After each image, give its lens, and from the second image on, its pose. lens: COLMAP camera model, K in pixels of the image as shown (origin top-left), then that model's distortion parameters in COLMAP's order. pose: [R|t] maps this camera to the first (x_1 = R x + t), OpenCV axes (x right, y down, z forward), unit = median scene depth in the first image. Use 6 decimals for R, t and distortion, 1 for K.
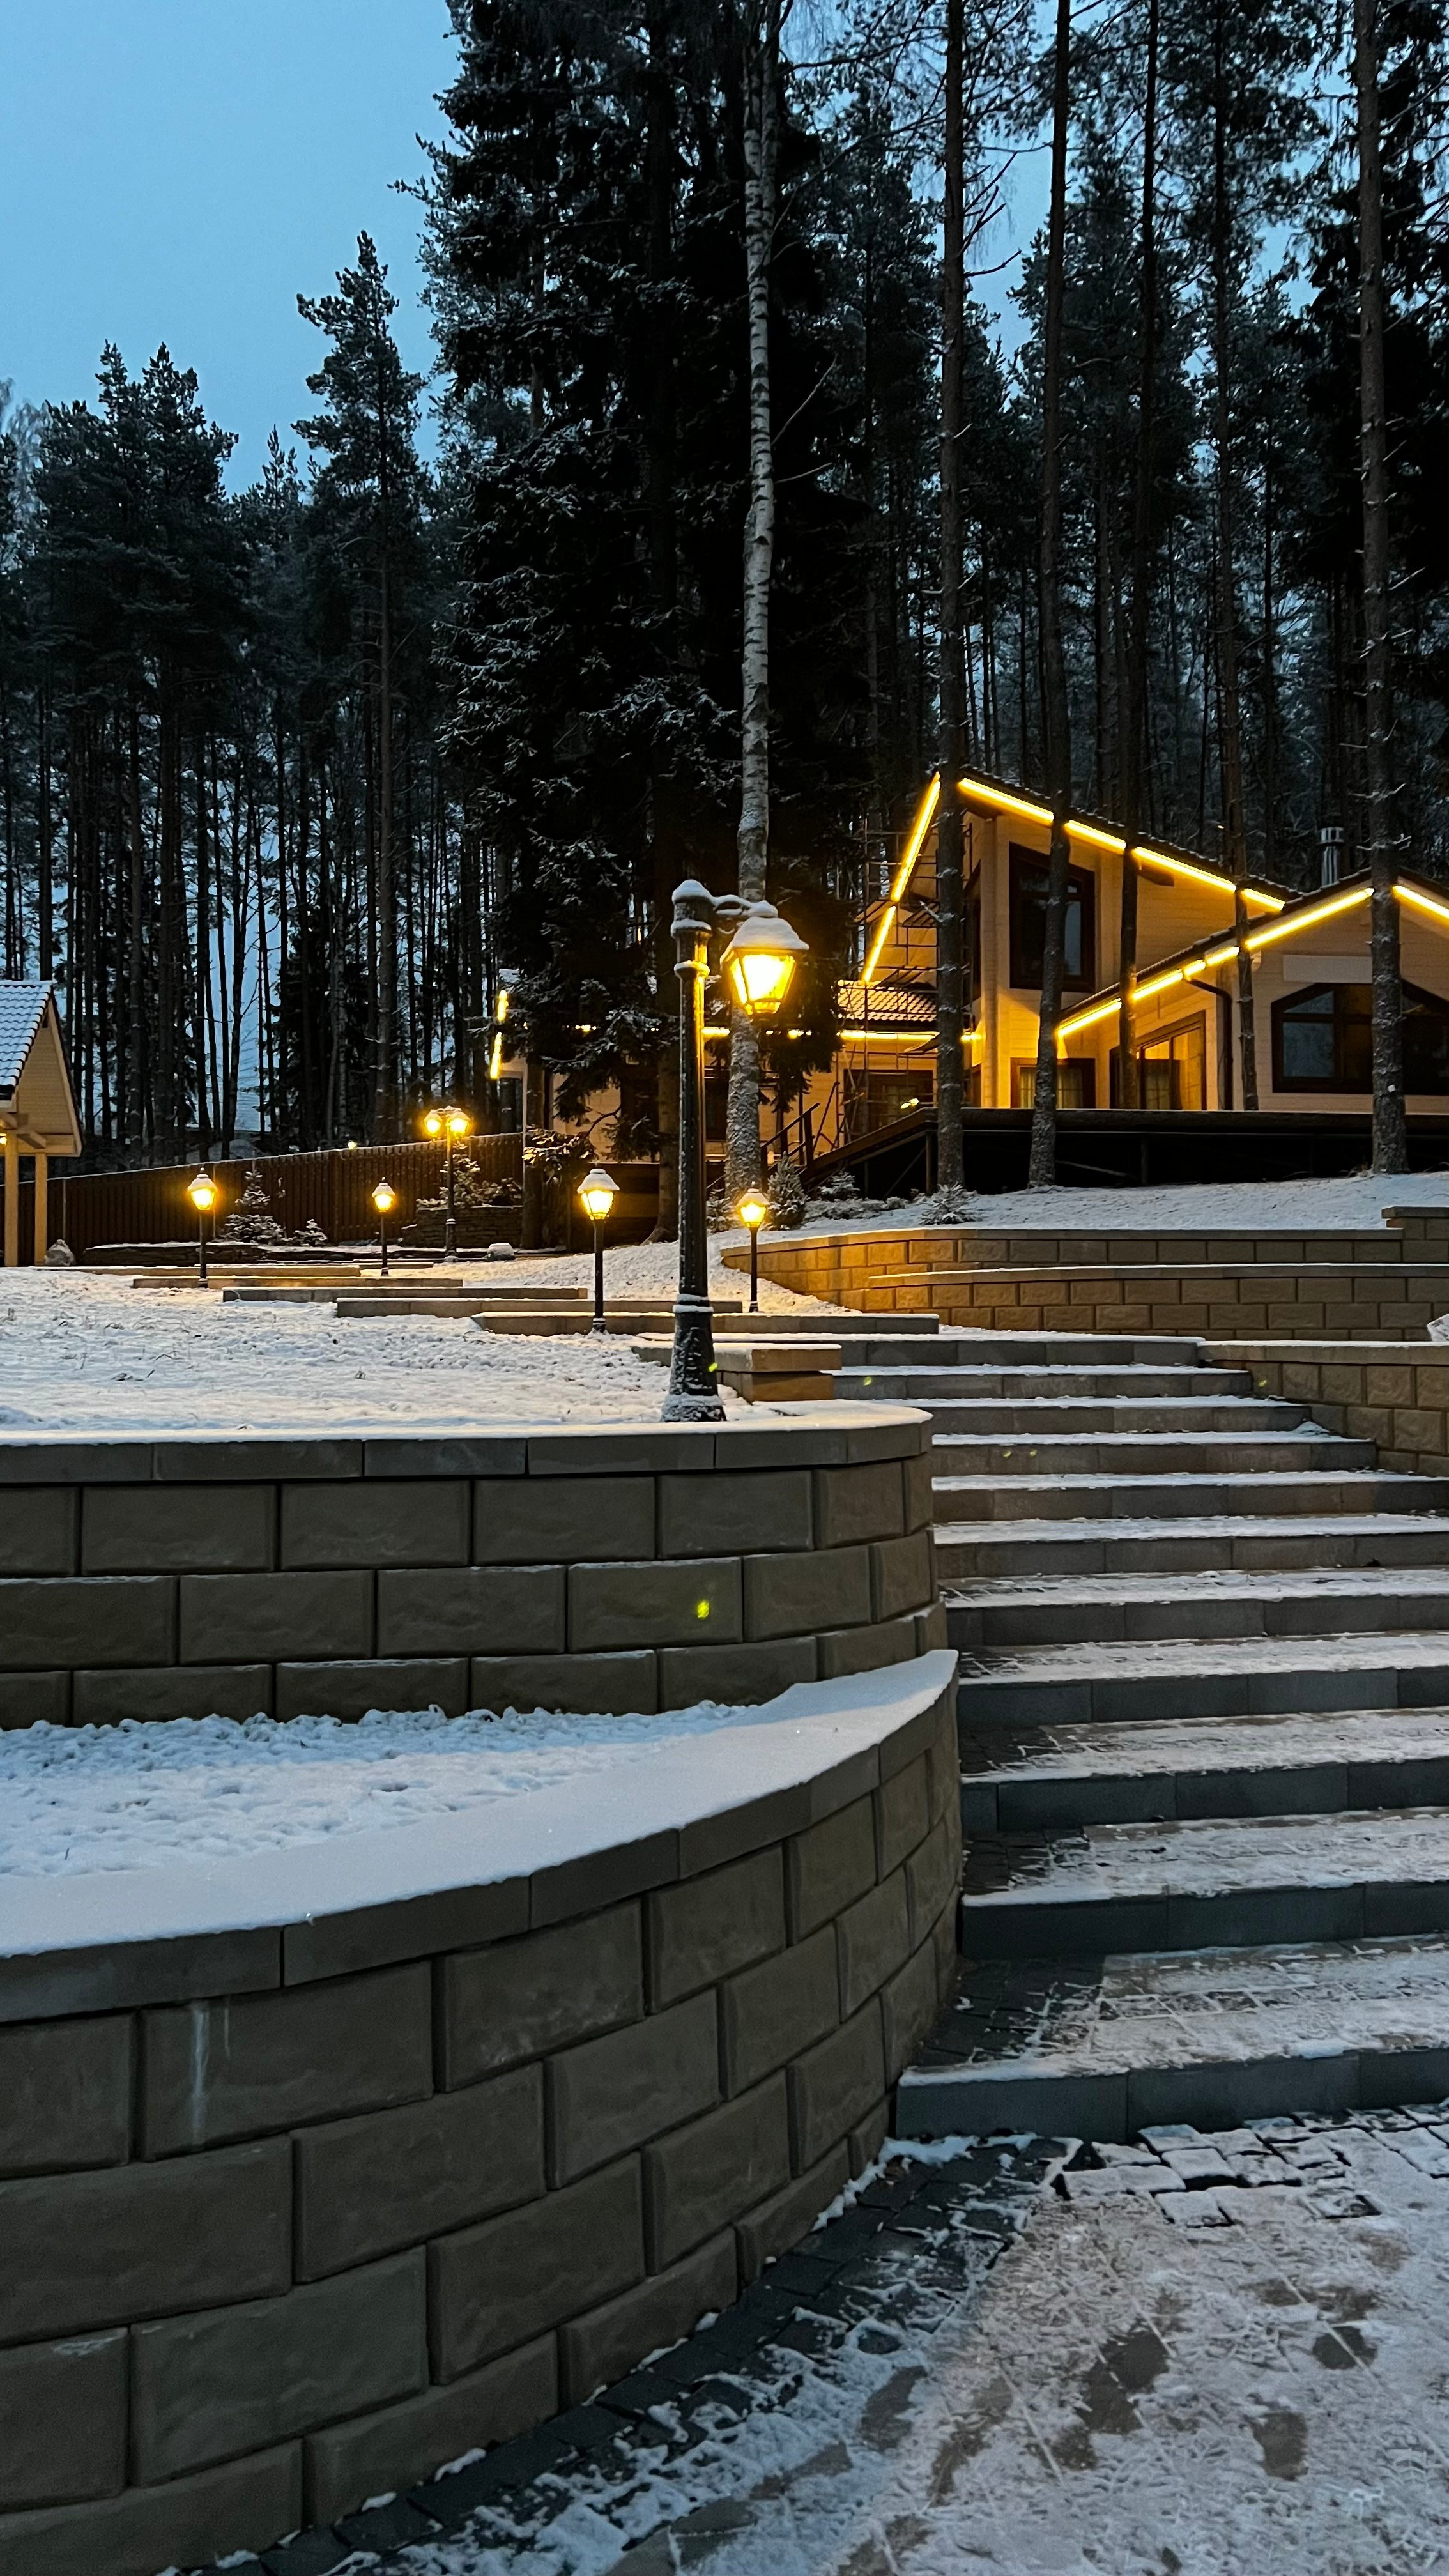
lens RADIAL K [[1875.1, 0, 724.5], [0, 1875.1, 1288.0], [0, 0, 1]] dist [0.090348, 0.000253]
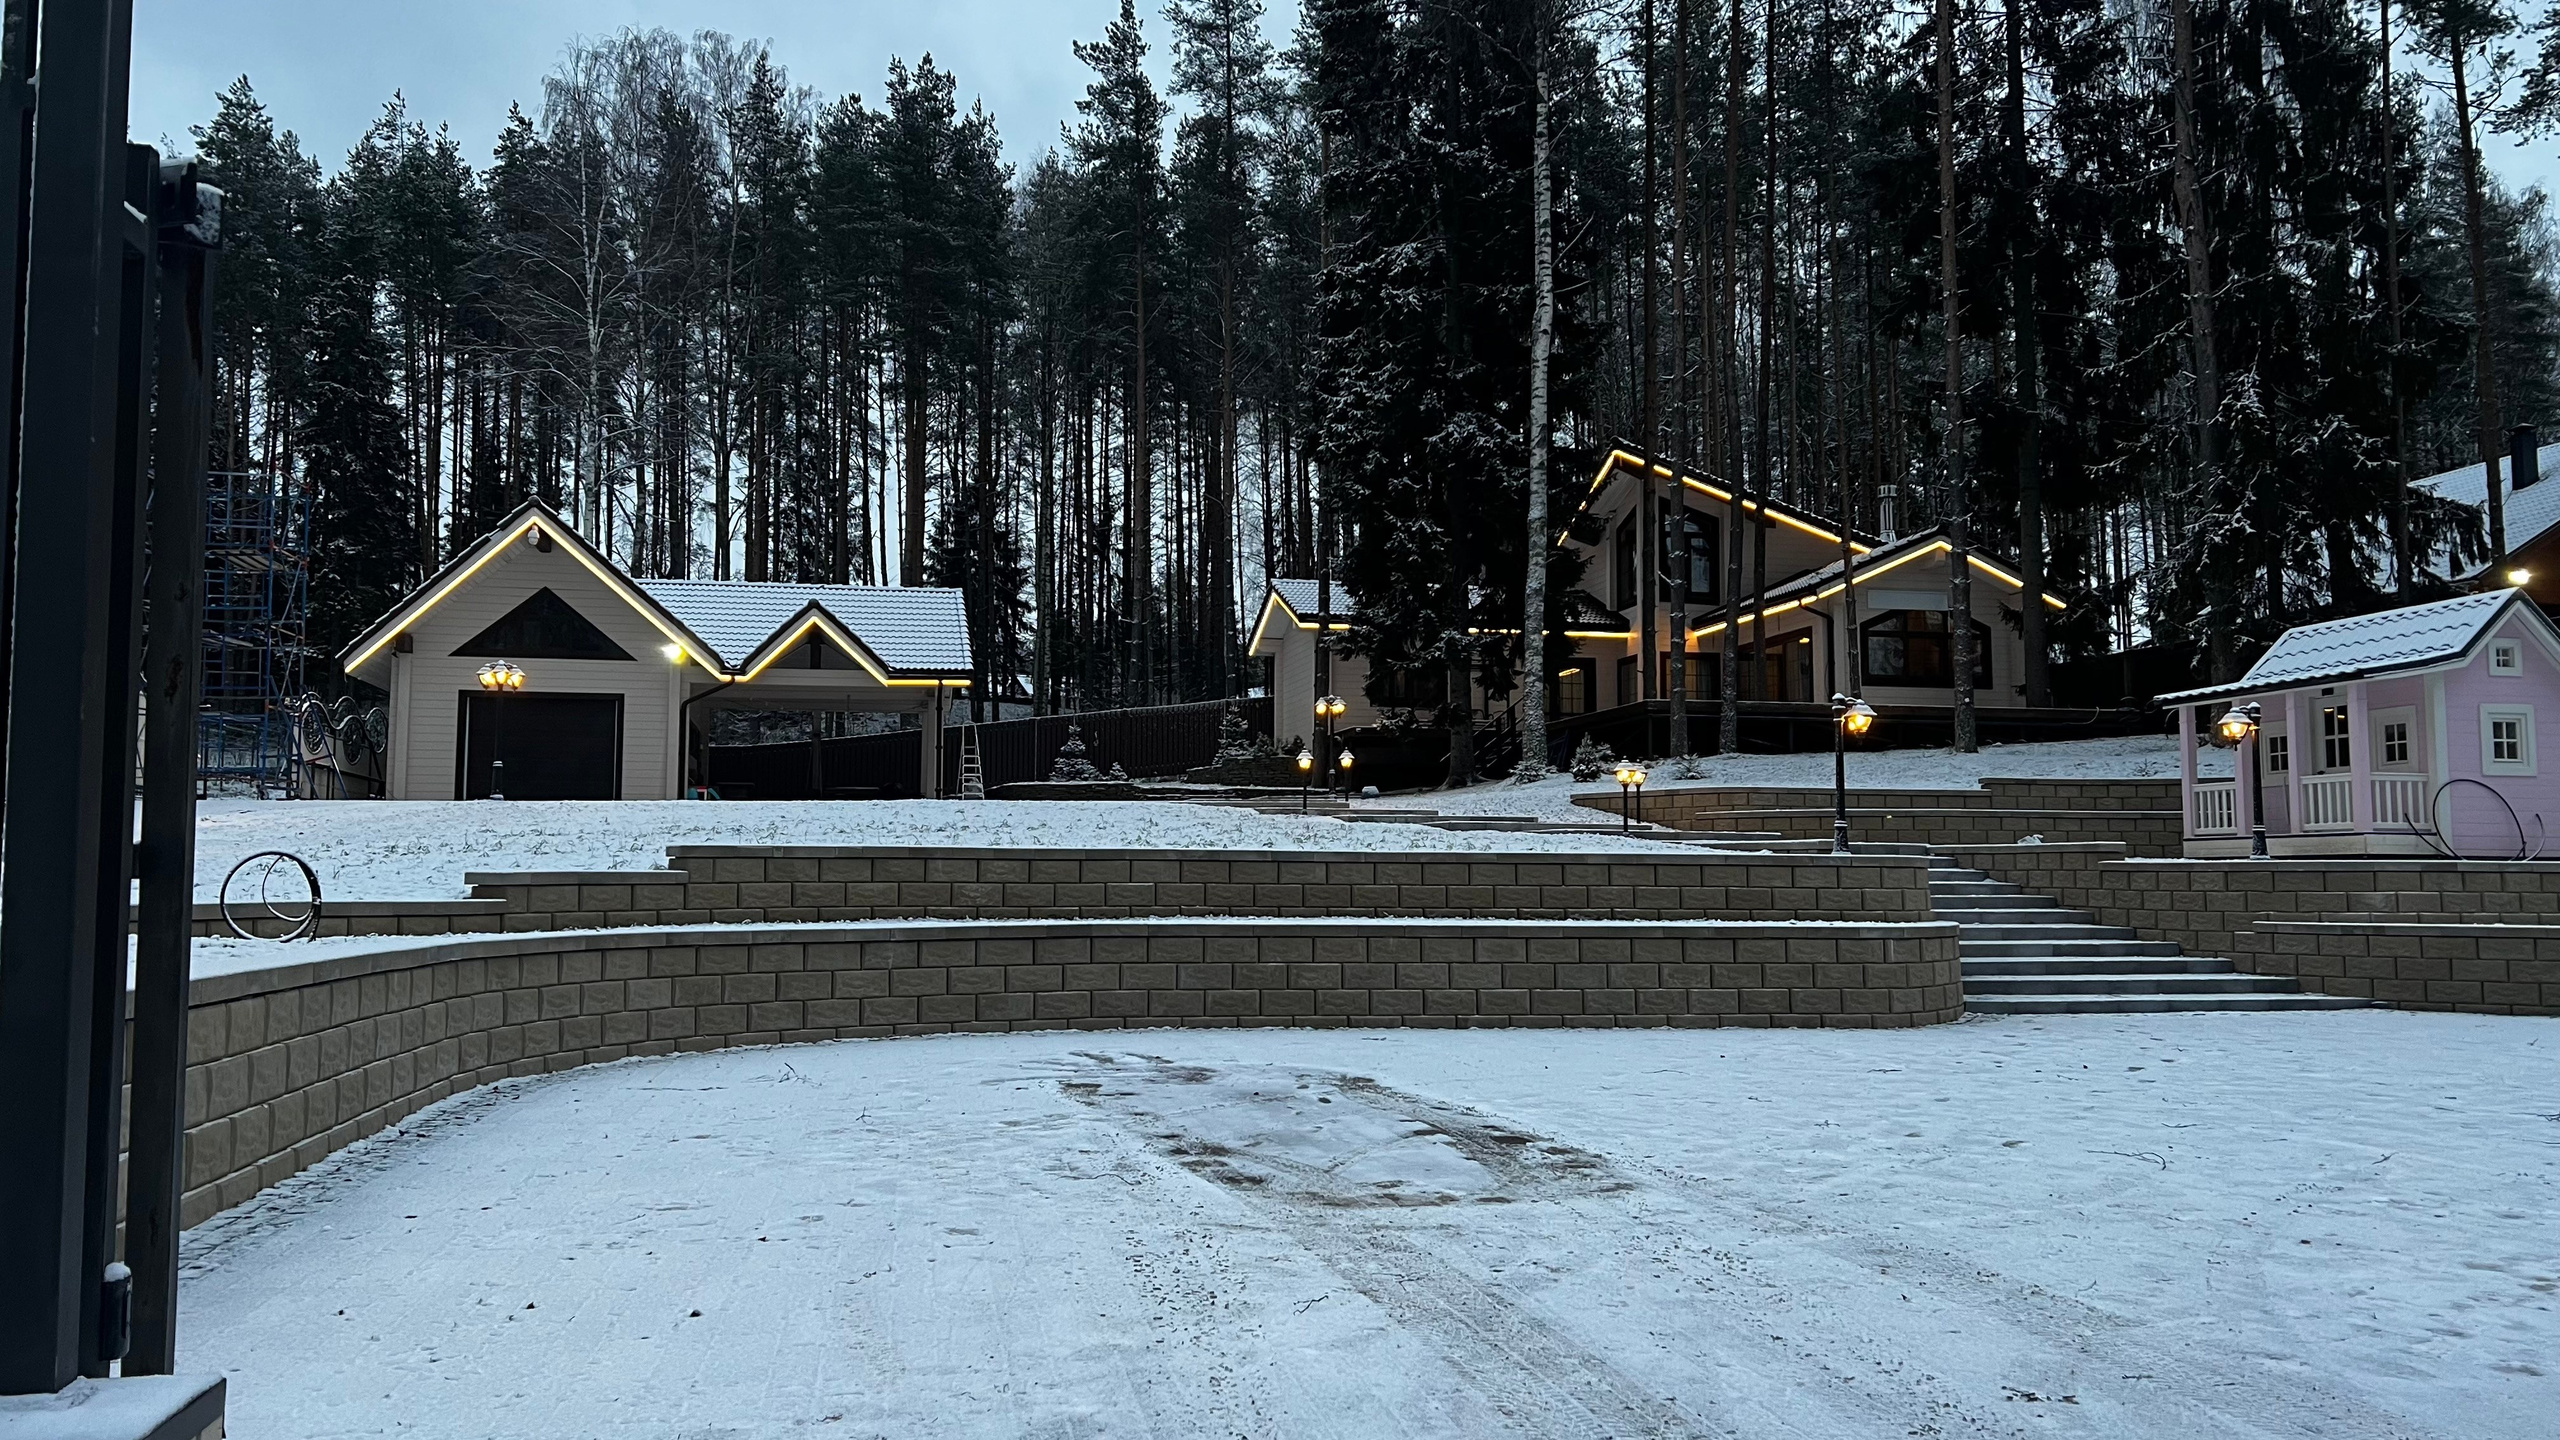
lens RADIAL K [[1863.4, 0, 1279.0], [0, 1863.4, 769.1], [0, 0, 1]] dist [0.090348, 0.000253]
pose [[0.999241, 0.011222, 0.037316, -0.174432], [-0.010259, 0.999612, -0.025893, 0.001228], [-0.037592, 0.025491, 0.998968, -0.347429]]
